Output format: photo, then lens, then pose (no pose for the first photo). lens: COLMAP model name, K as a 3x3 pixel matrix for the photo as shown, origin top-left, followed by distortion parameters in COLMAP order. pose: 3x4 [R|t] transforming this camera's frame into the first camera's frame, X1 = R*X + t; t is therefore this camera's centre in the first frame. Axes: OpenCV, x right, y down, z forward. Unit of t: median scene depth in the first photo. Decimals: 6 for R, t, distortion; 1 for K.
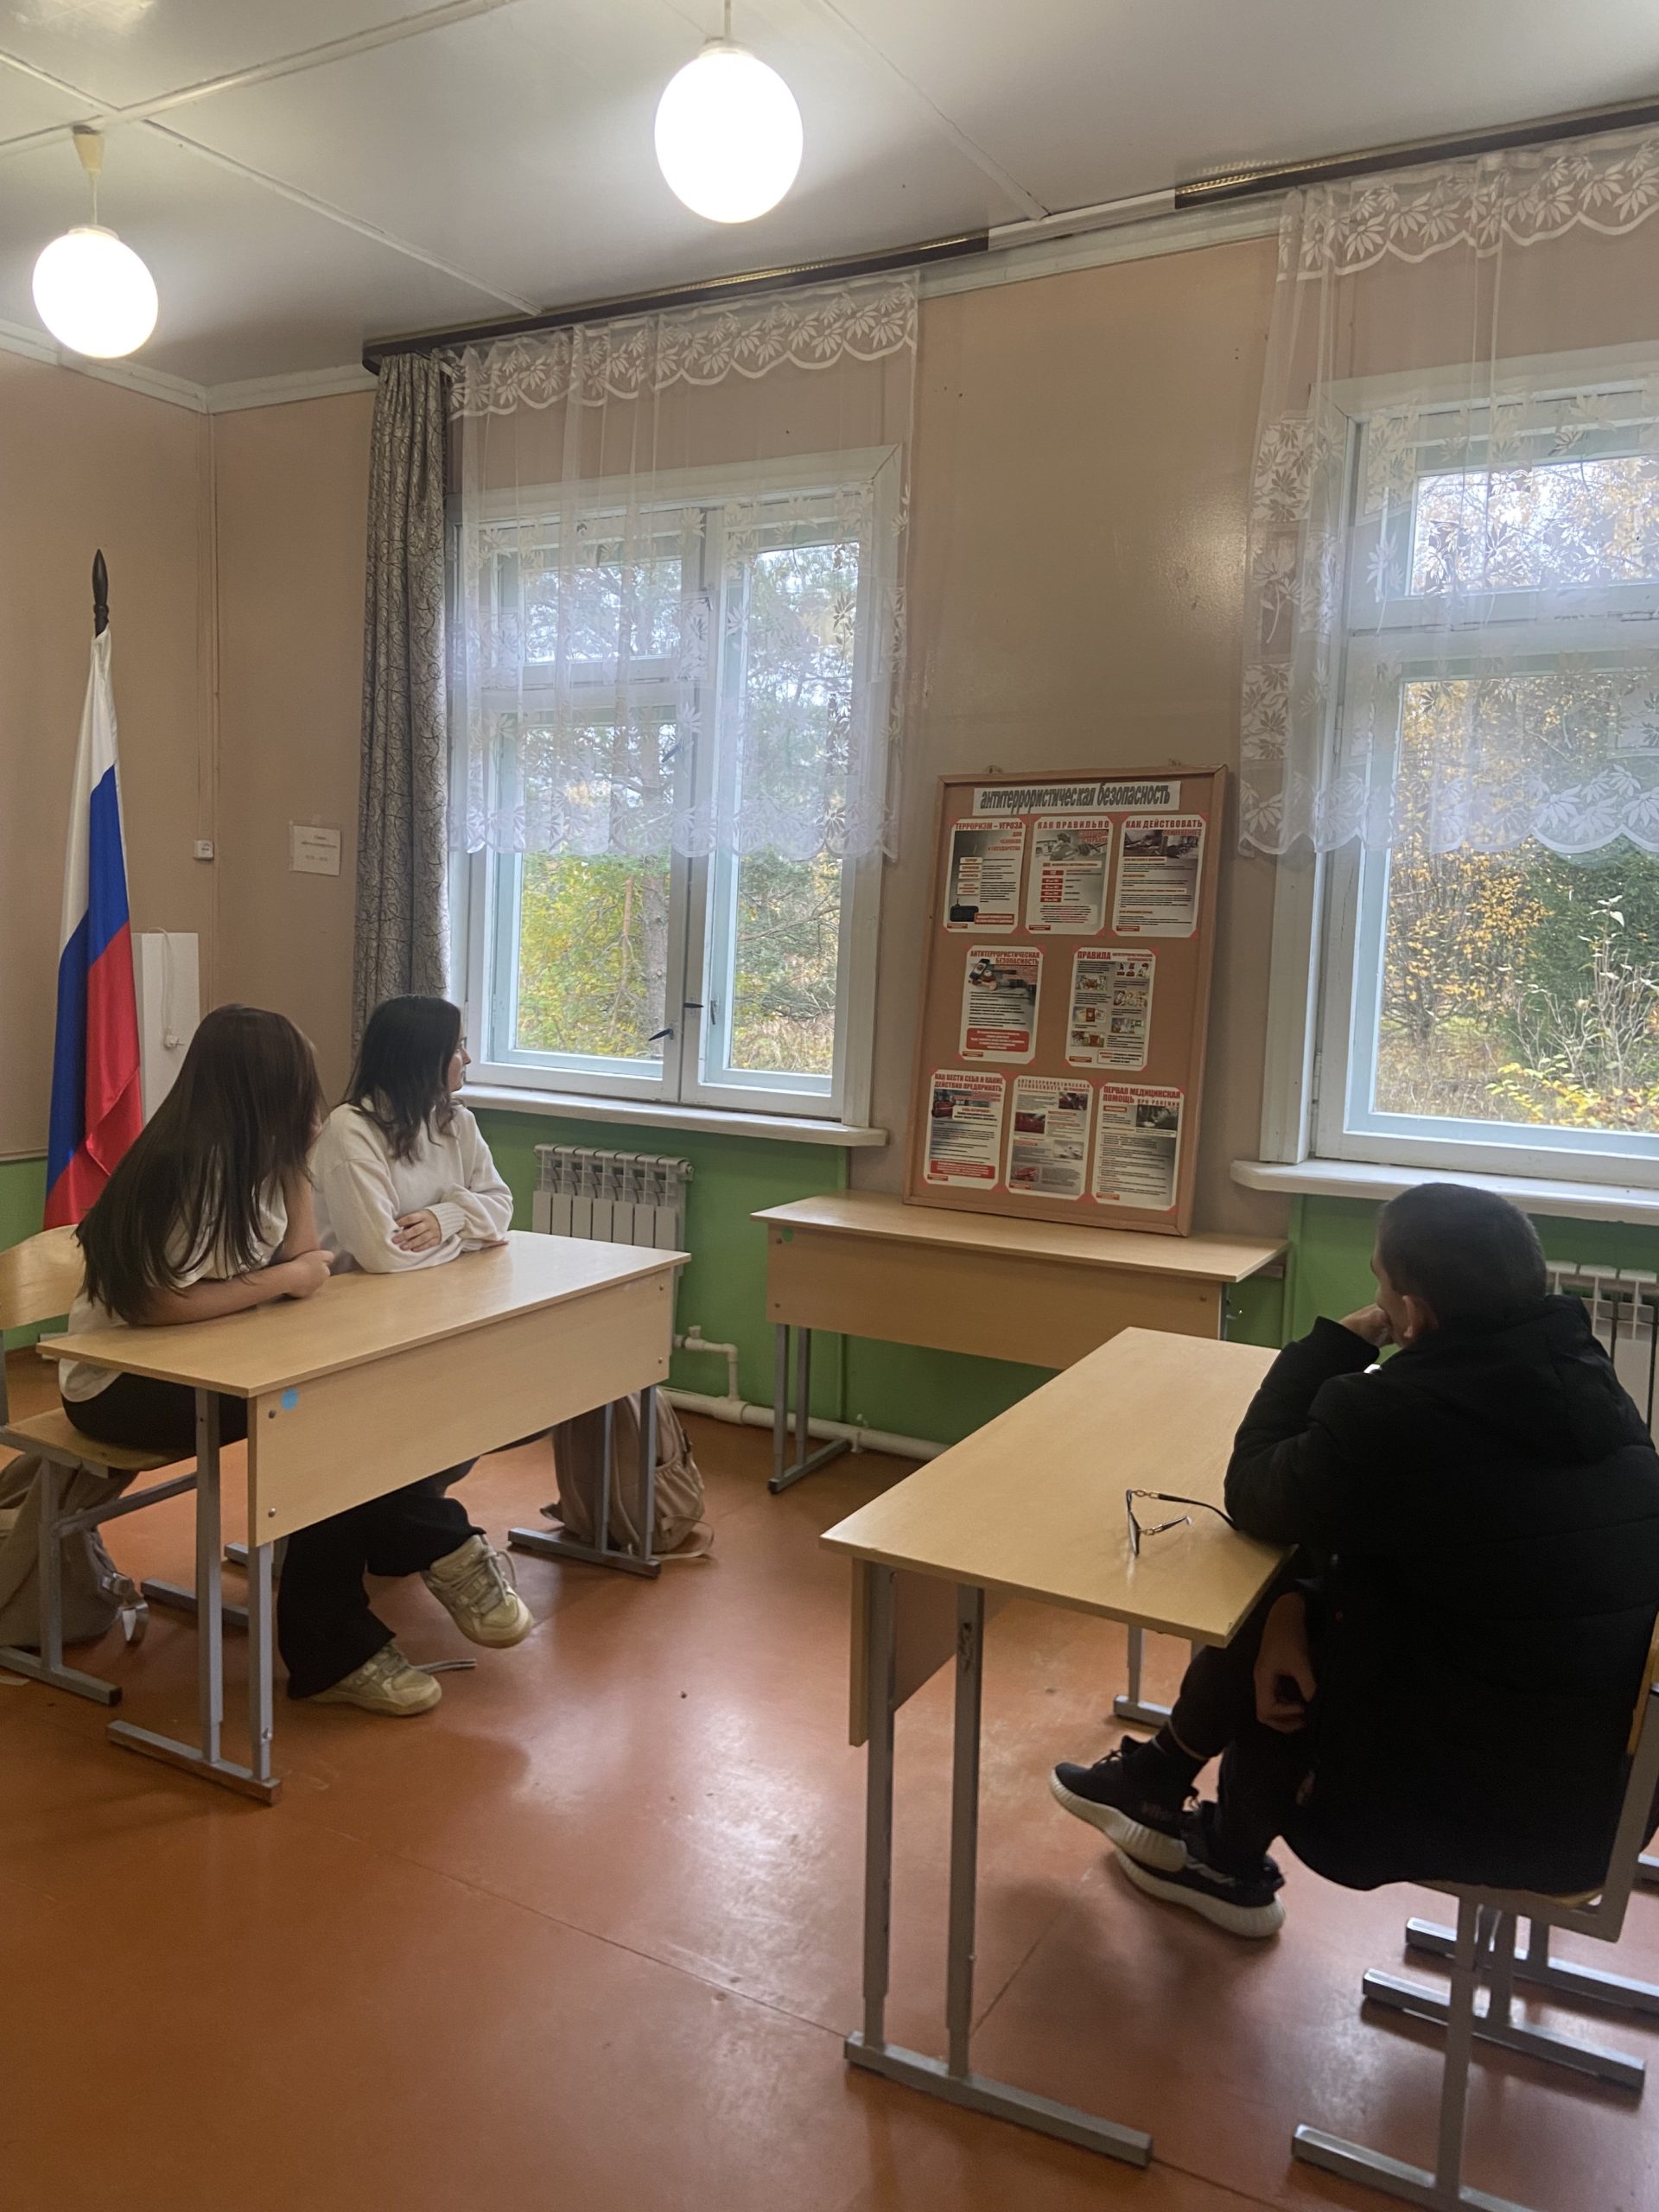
lens RADIAL K [[1657.3, 0, 822.9], [0, 1657.3, 1071.8], [0, 0, 1]] dist [0.127783, -0.156322]
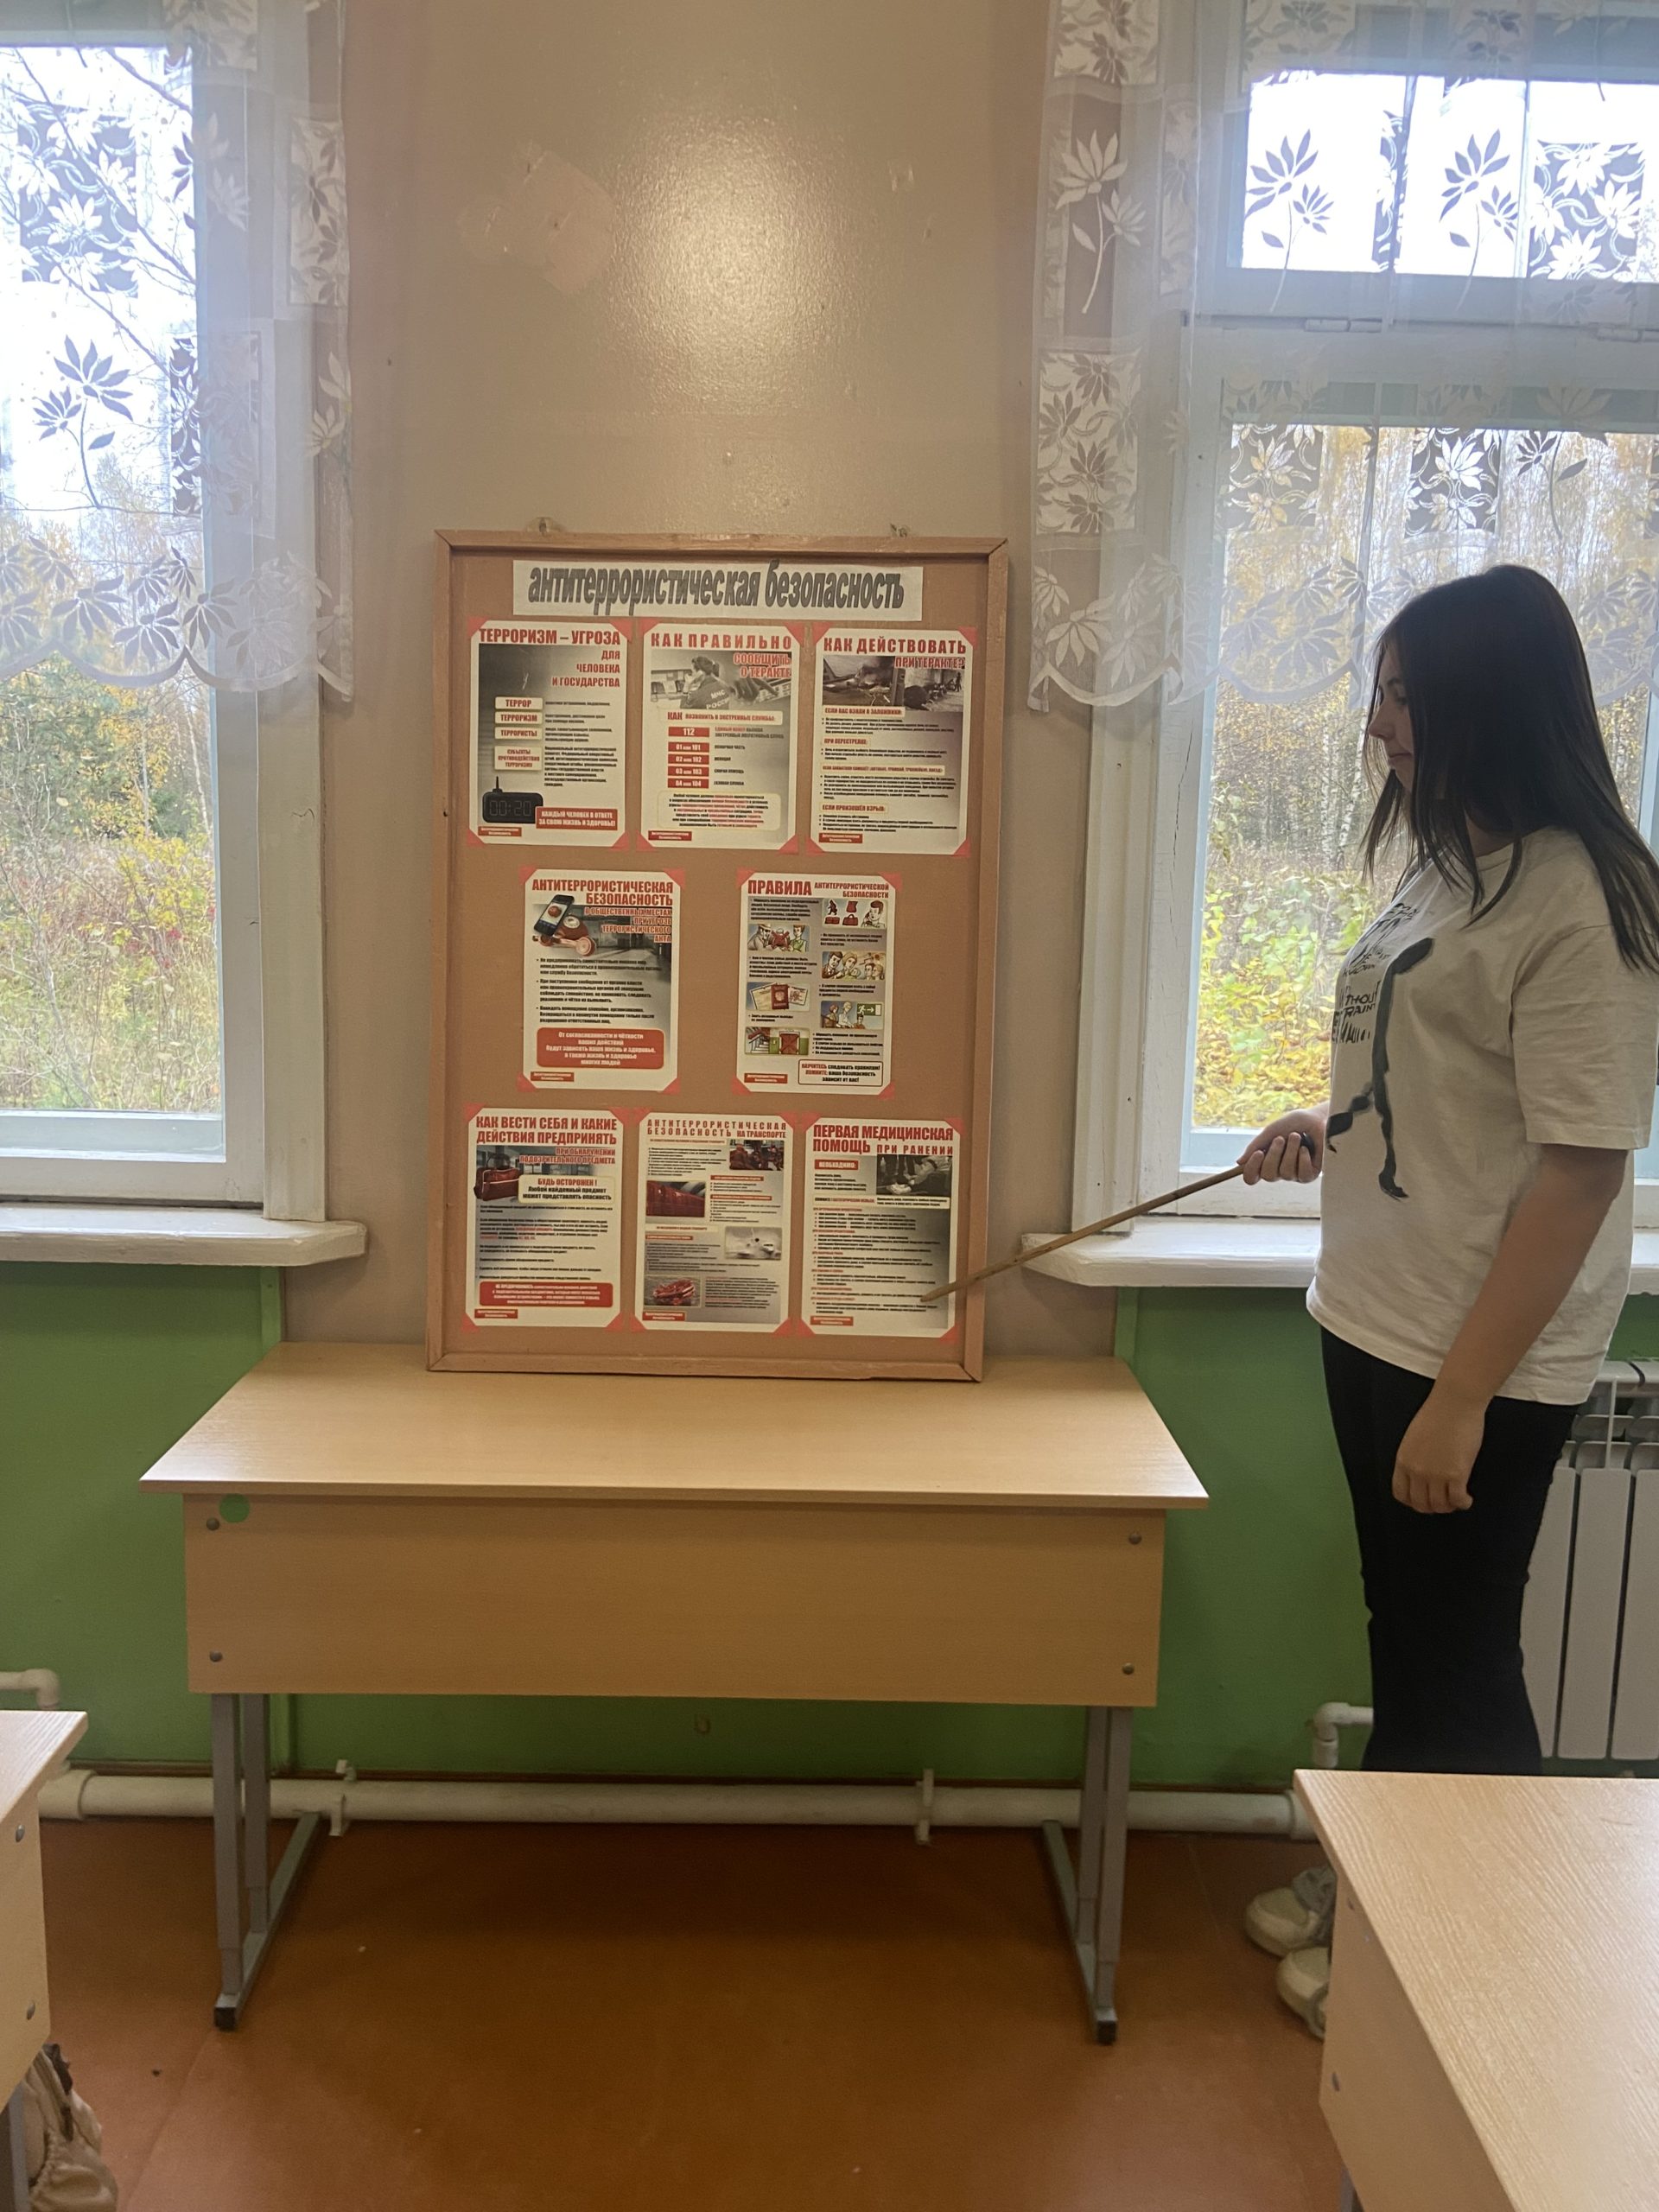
lens RADIAL K [[1657.3, 0, 815.1], [0, 1657.3, 1089.4], [0, 0, 1]] dist [0.127783, -0.156322]
pose [[0.873688, -0.082475, 0.479444, -0.093366], [0.042188, 0.994657, 0.094225, -0.054355], [-0.484654, -0.062097, 0.872499, 0.508444]]
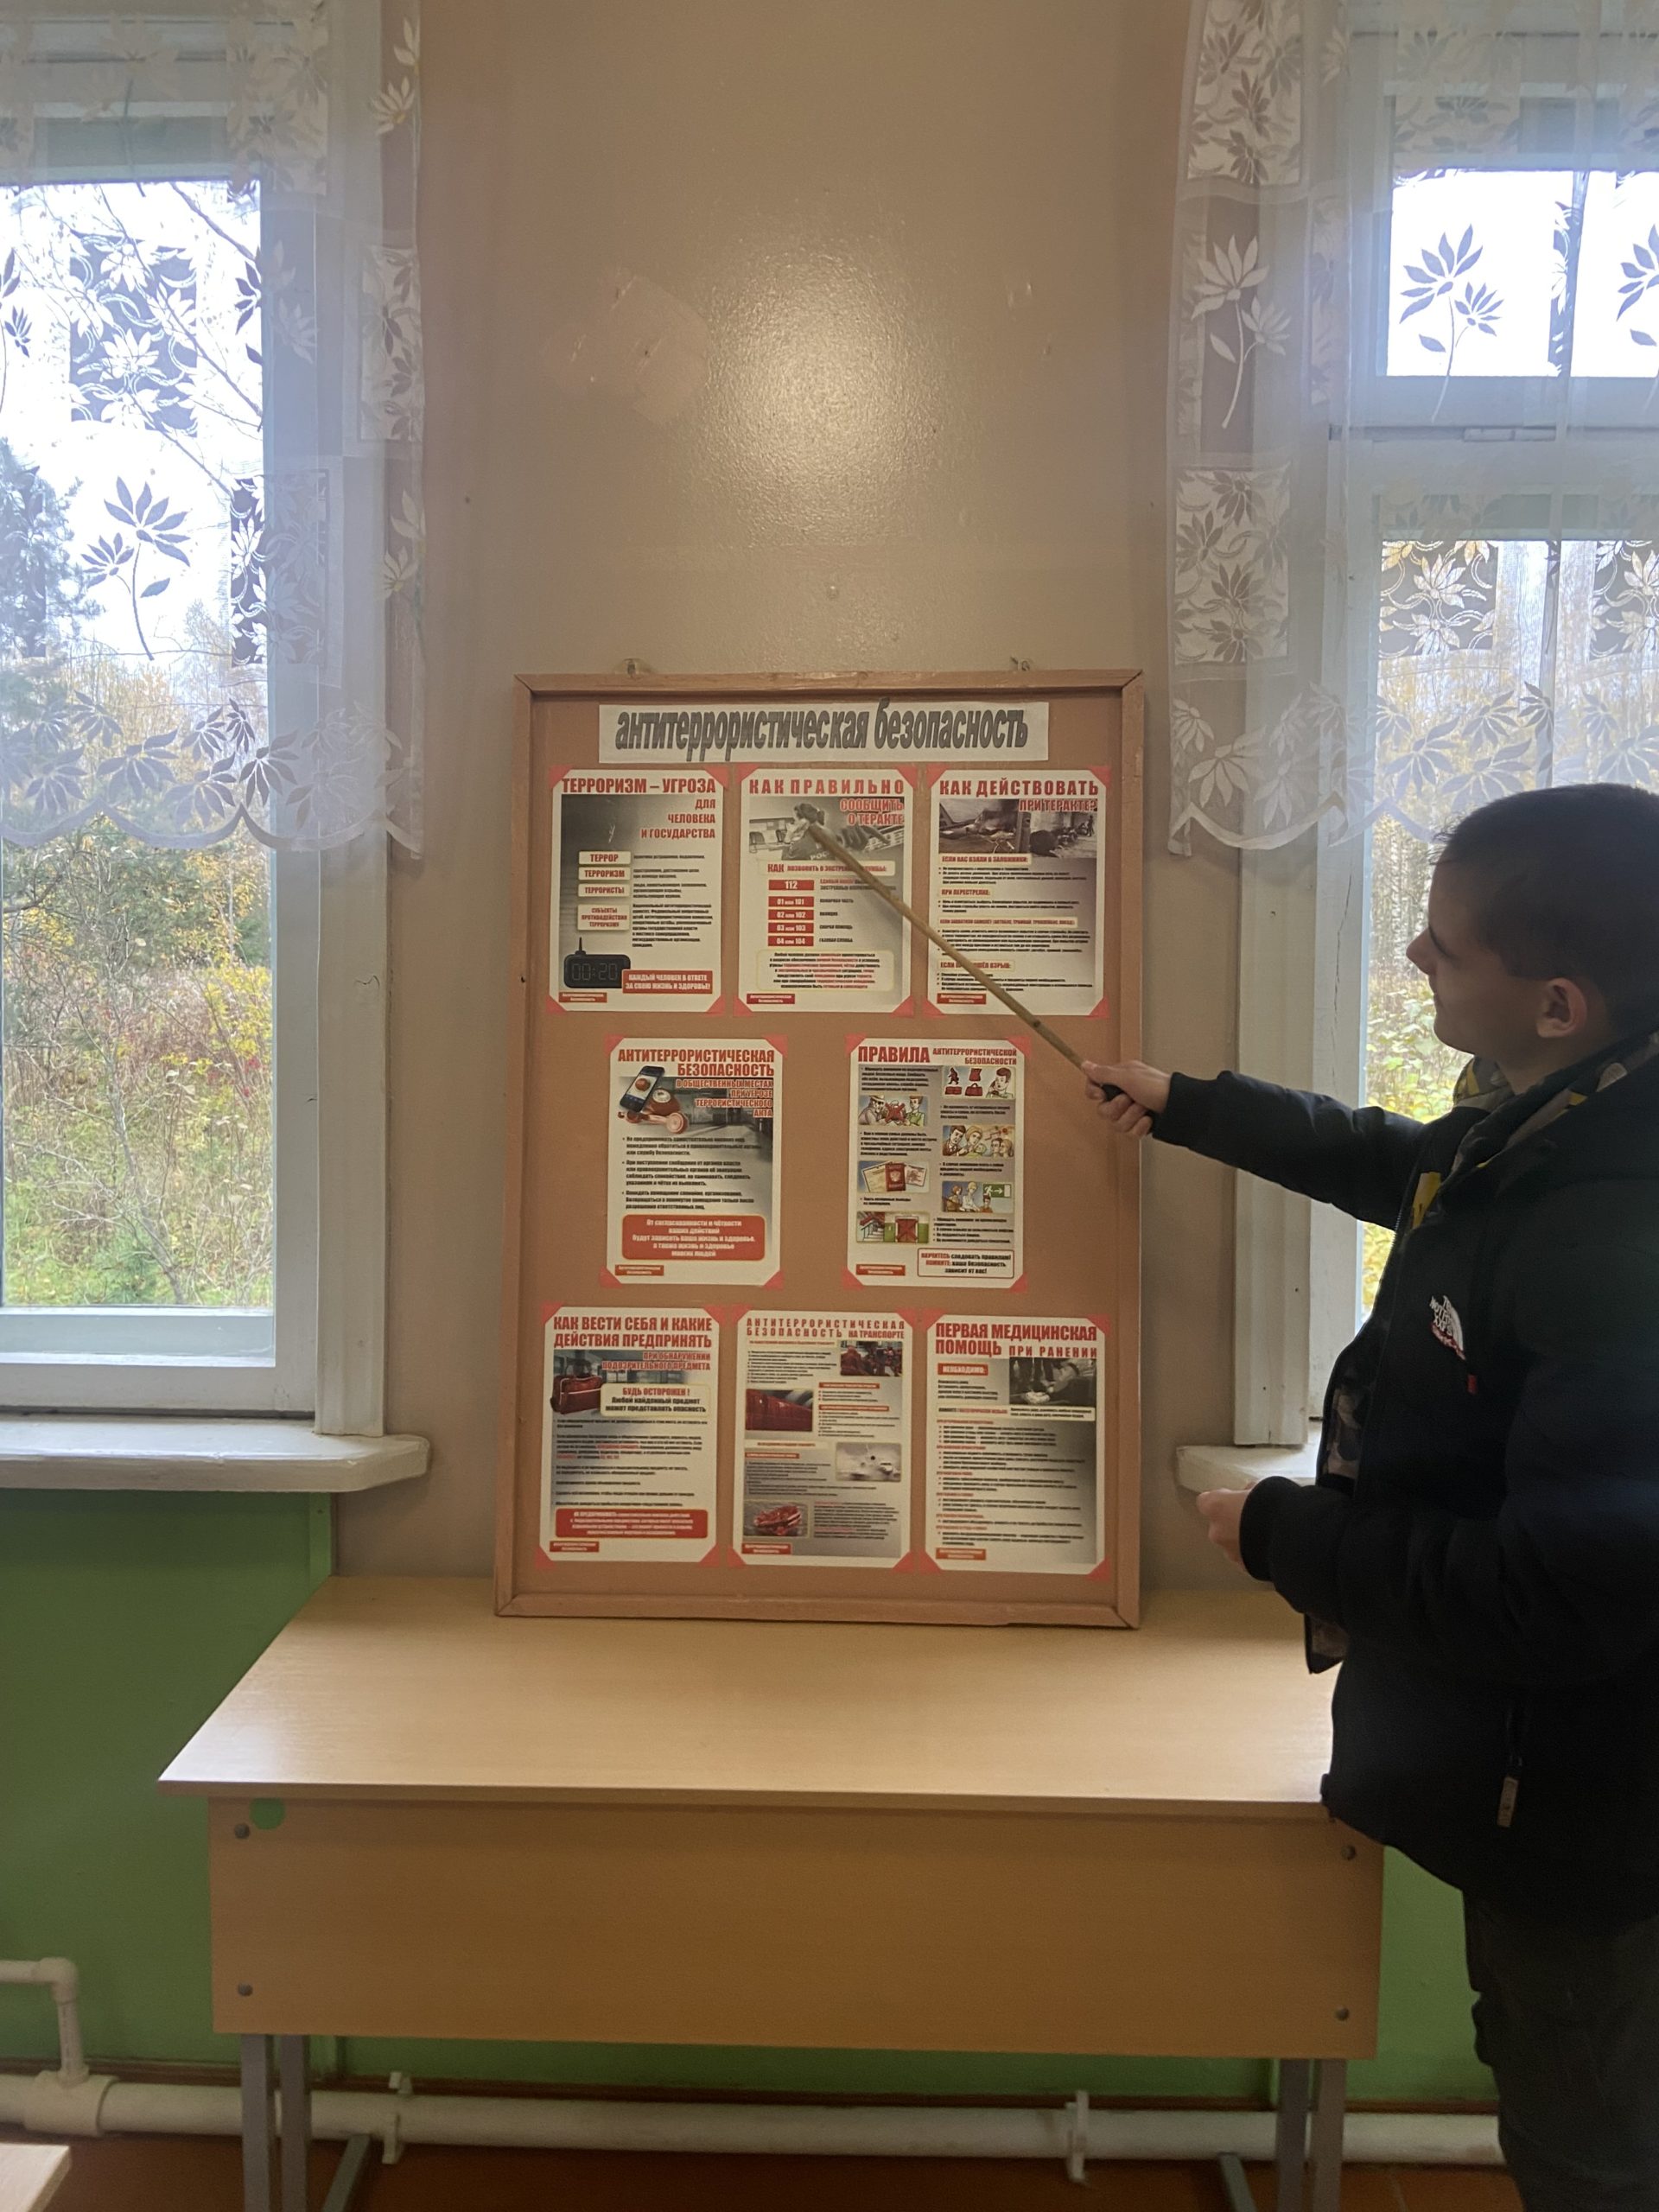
lens RADIAL K [[1657.3, 0, 836.2], [0, 1657.3, 1063.9], [0, 0, 1]] dist [0.127783, -0.156322]
pose [[0.887432, -0.053960, 0.457770, -0.073964], [0.055124, 0.998421, 0.010827, -0.072690], [-0.457631, 0.015626, 0.889005, 0.569892]]
